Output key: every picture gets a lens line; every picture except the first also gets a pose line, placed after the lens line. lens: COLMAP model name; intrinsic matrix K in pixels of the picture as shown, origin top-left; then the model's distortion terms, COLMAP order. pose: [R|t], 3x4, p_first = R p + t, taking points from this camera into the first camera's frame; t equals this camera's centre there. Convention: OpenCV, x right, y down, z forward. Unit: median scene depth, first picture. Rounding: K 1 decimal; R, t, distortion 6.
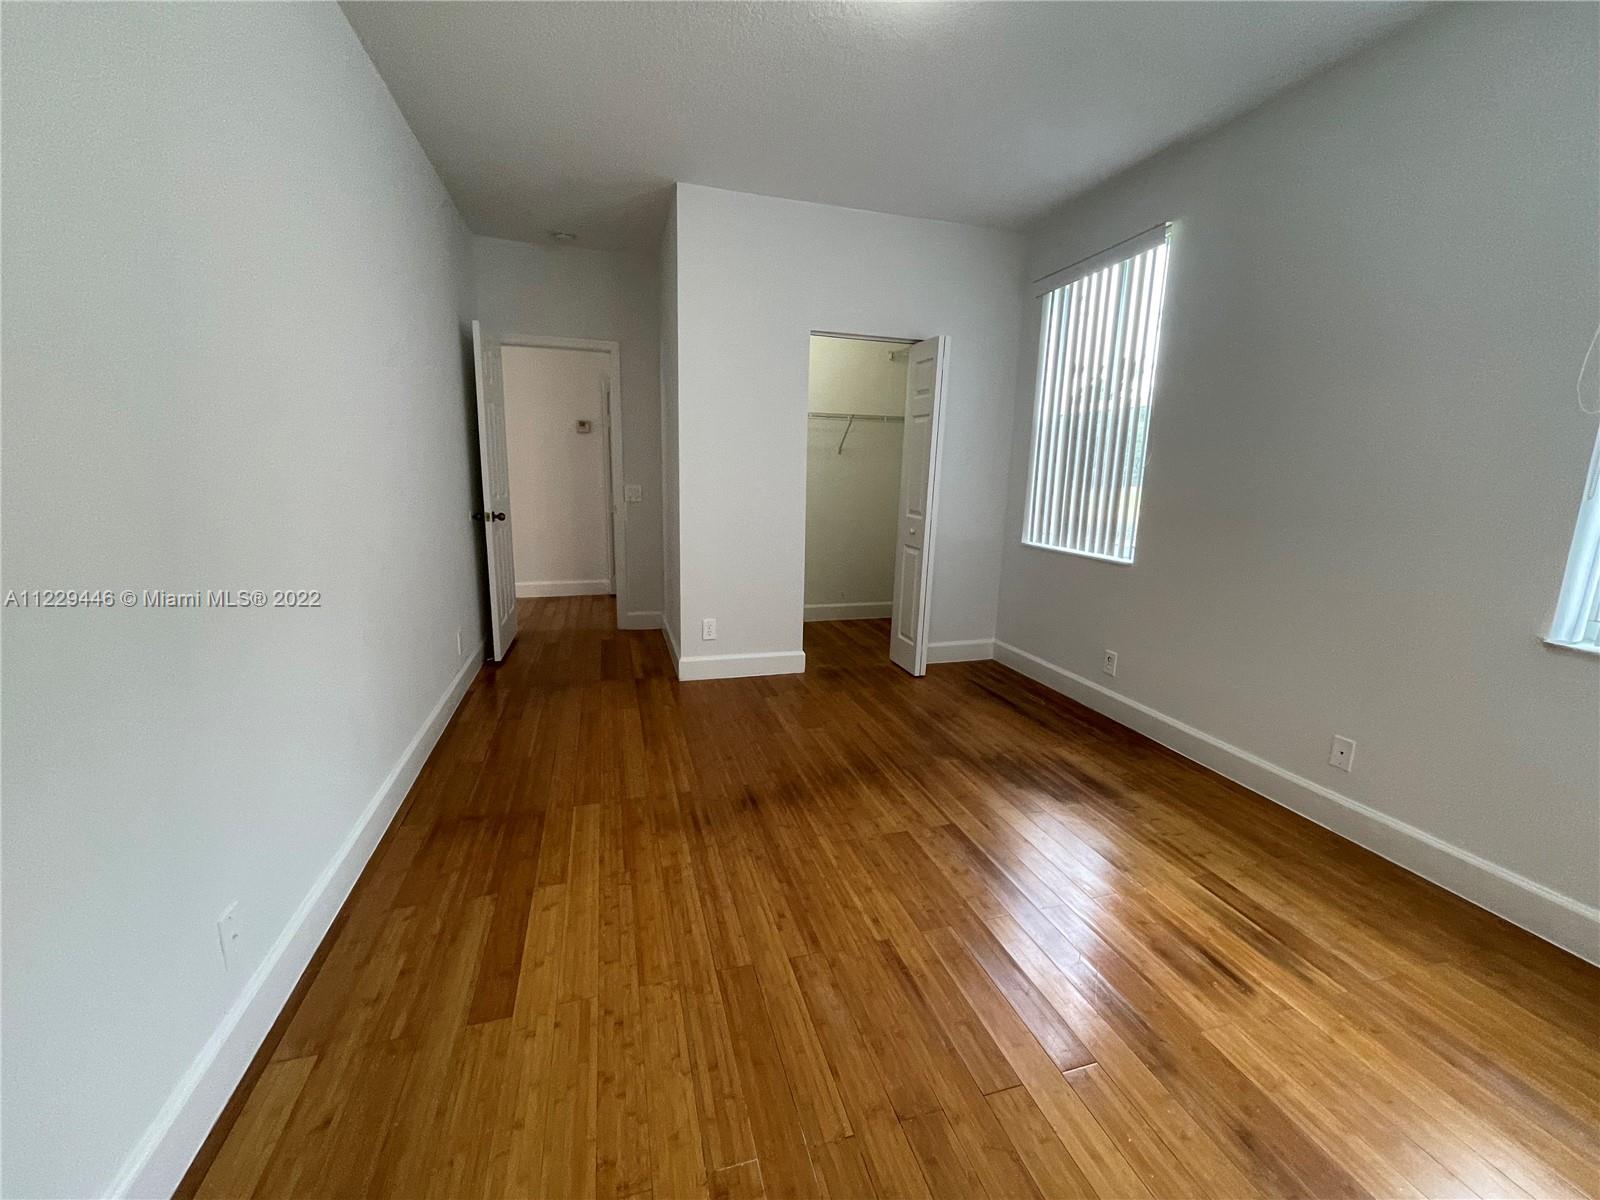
lens RADIAL K [[643.4, 0, 795.8], [0, 643.4, 593.7], [0, 0, 1]] dist [-0.001699, -0.000099]
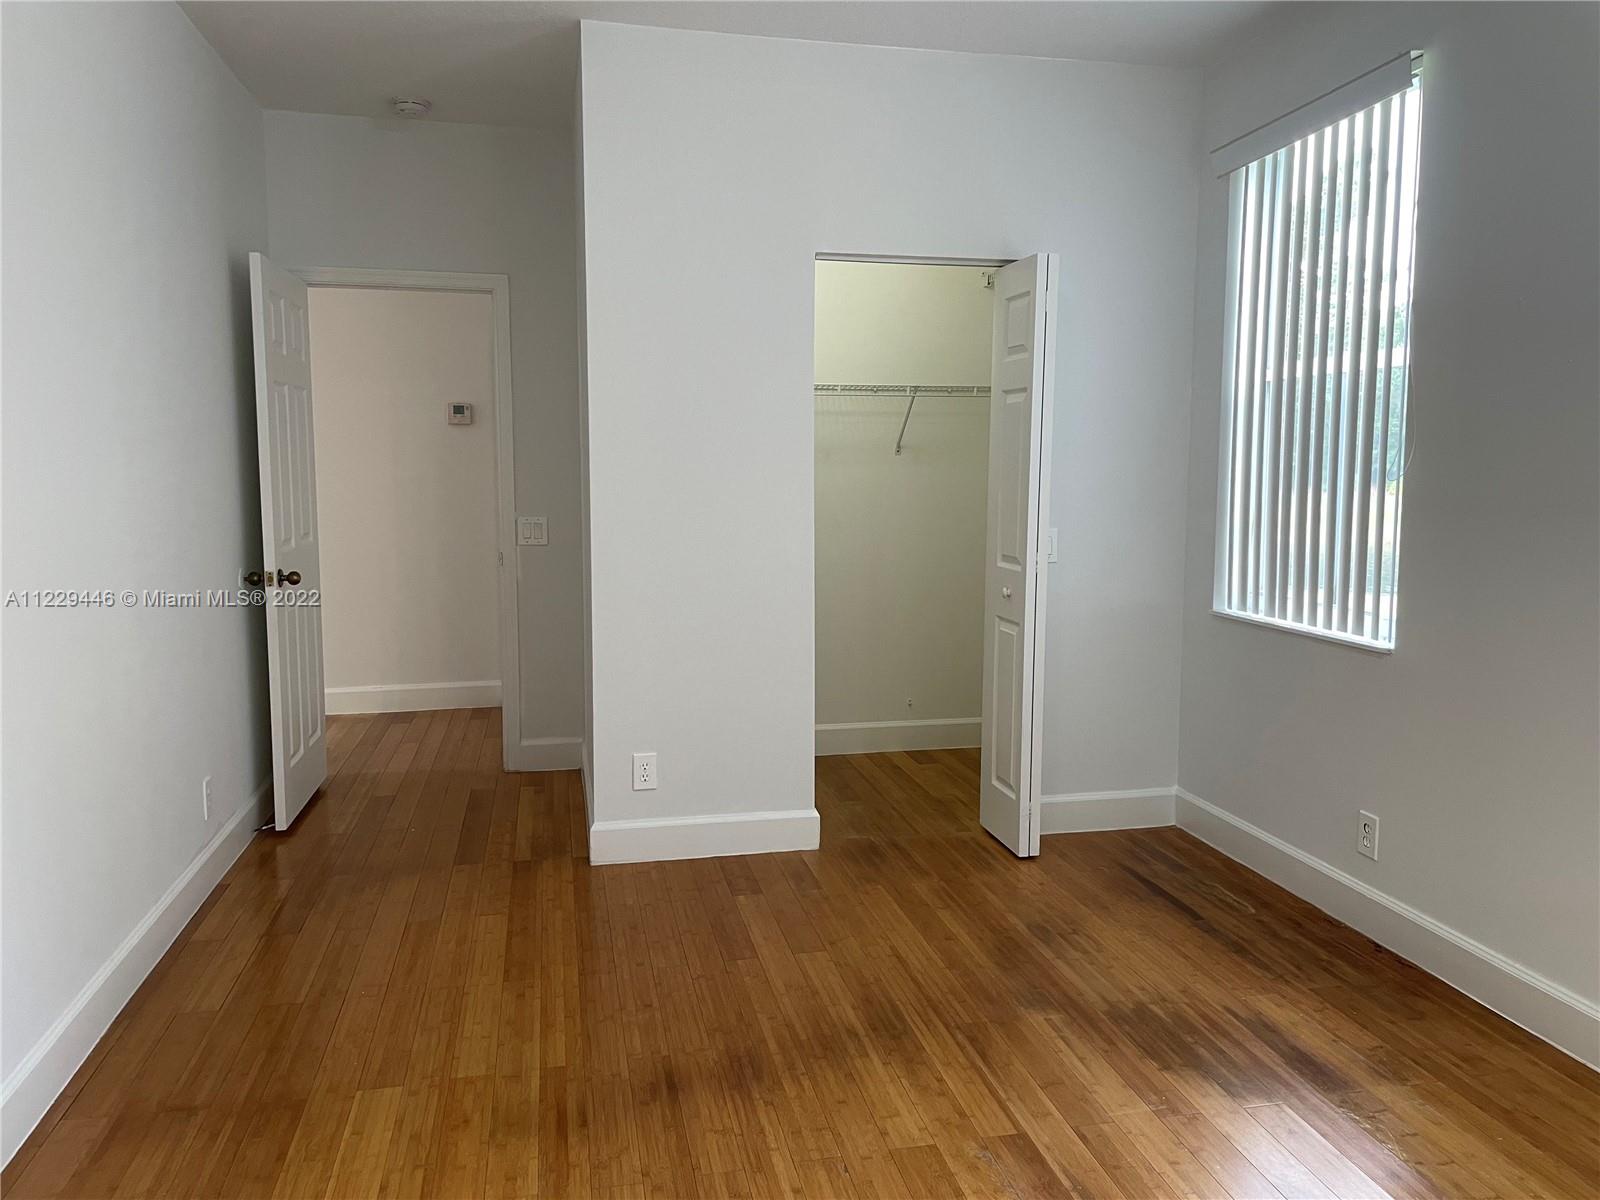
lens RADIAL K [[1195.8, 0, 806.4], [0, 1195.8, 588.8], [0, 0, 1]] dist [0.088129, -0.115051]
pose [[0.997178, -0.014574, -0.073643, 0.102144], [0.007945, 0.995954, -0.089516, -0.010403], [0.074650, 0.088678, 0.993259, -0.060231]]
